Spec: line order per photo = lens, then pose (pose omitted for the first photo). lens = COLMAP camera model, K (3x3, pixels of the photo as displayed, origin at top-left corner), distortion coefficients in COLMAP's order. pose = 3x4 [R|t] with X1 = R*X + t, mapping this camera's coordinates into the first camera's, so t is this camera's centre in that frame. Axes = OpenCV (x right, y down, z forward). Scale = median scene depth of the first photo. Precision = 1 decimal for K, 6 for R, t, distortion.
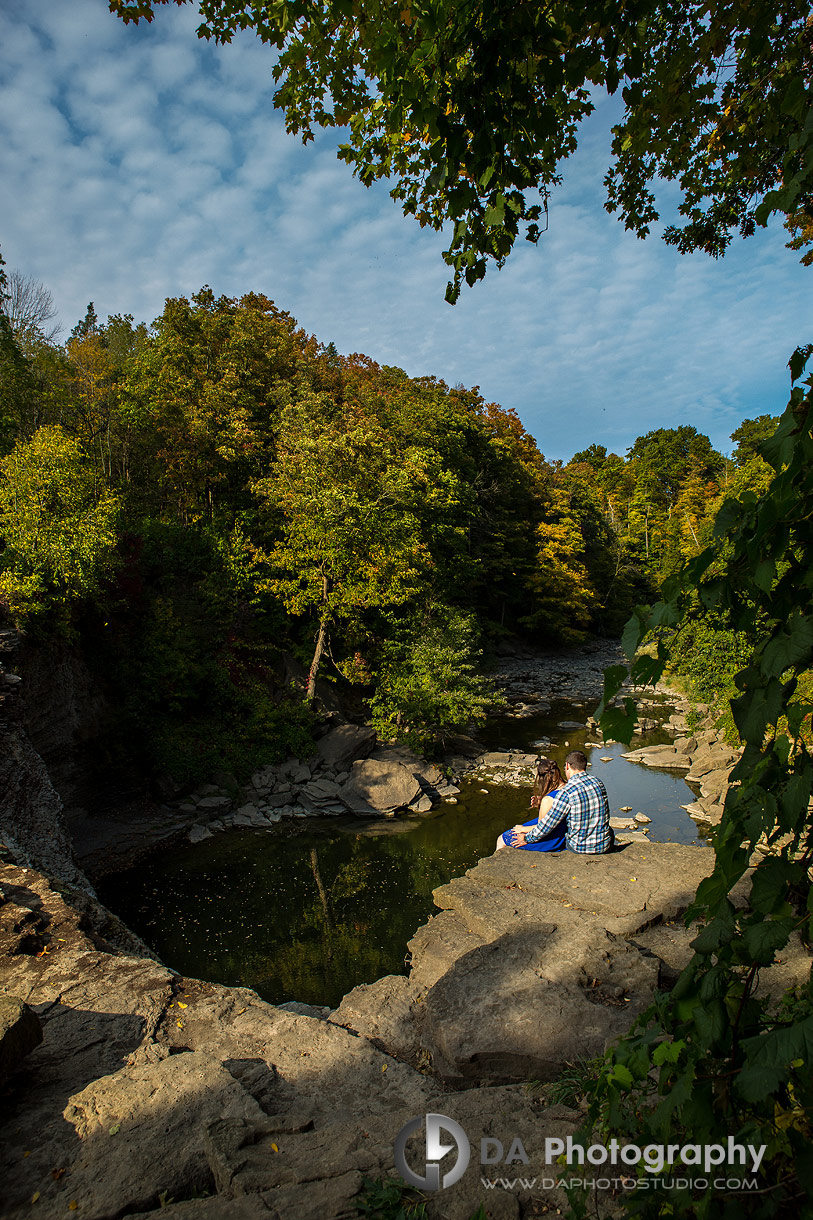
lens RADIAL K [[833.3, 0, 404.7], [0, 833.3, 597.2], [0, 0, 1]] dist [-0.102496, 0.036838]
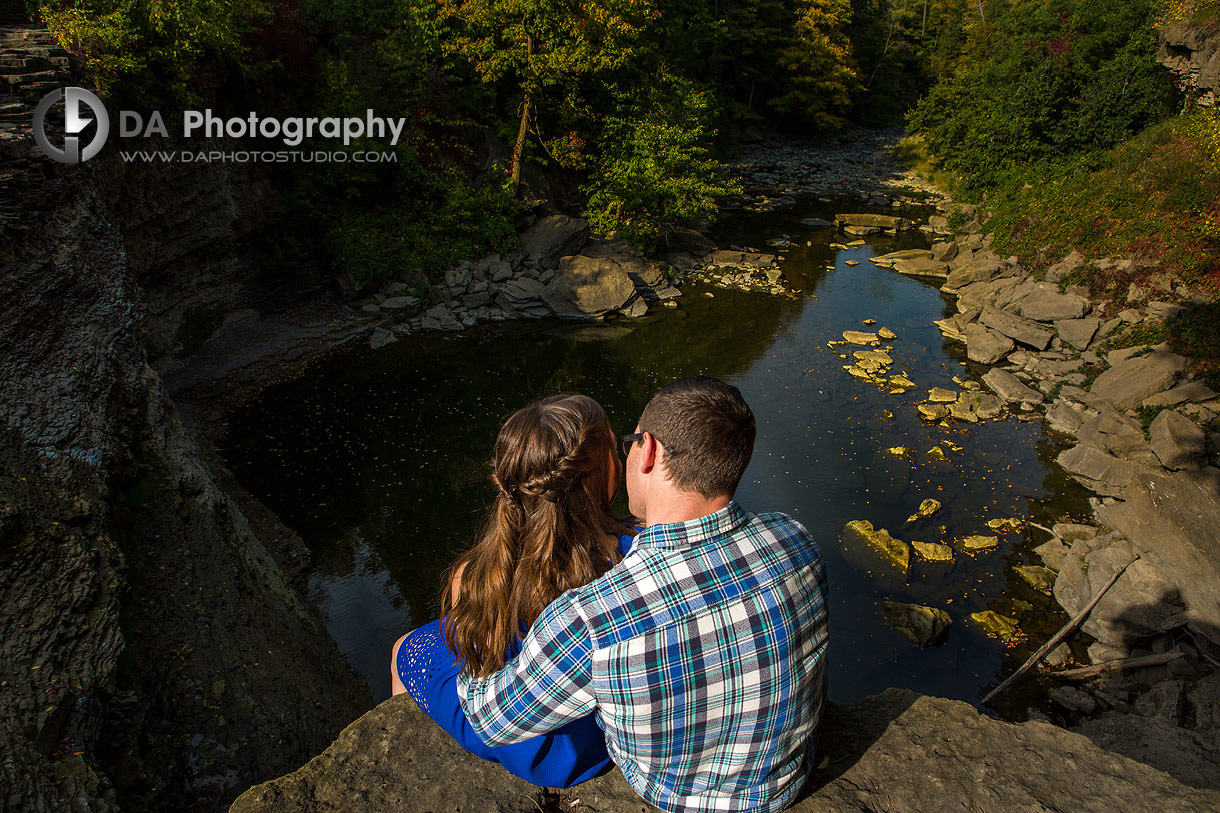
lens RADIAL K [[833.3, 0, 611.5], [0, 833.3, 409.1], [0, 0, 1]] dist [-0.102496, 0.036838]
pose [[0.998768, 0.029215, -0.040109, 0.028556], [-0.012271, 0.928619, 0.370832, 0.019084], [0.048079, -0.369883, 0.927833, 0.119763]]
